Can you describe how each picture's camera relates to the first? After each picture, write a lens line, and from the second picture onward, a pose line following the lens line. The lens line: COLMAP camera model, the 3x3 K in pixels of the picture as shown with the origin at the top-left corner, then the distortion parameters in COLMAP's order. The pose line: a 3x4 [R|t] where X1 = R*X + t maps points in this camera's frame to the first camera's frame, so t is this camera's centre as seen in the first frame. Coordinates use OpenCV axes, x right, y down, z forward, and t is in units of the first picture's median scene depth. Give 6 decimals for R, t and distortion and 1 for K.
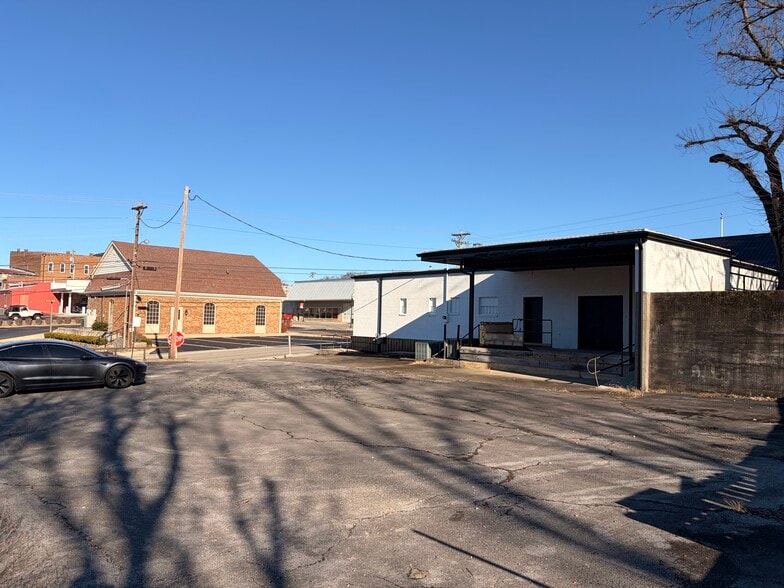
lens RADIAL K [[591.7, 0, 392.0], [0, 591.7, 294.0], [0, 0, 1]] dist [0.073370, -0.068417]
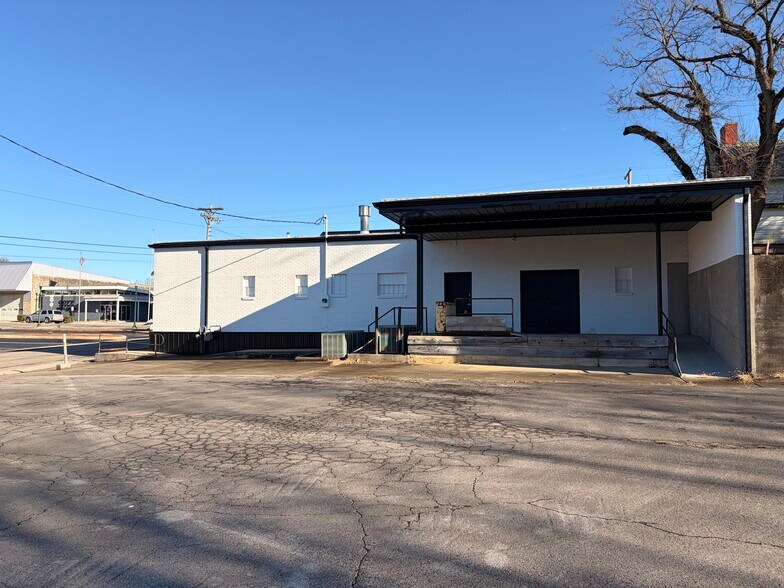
lens RADIAL K [[591.7, 0, 392.0], [0, 591.7, 294.0], [0, 0, 1]] dist [0.073370, -0.068417]
pose [[0.842824, -0.000514, 0.538189, -0.291664], [-0.003644, 0.999971, 0.006662, 0.031338], [-0.538177, -0.007577, 0.842798, 0.385817]]
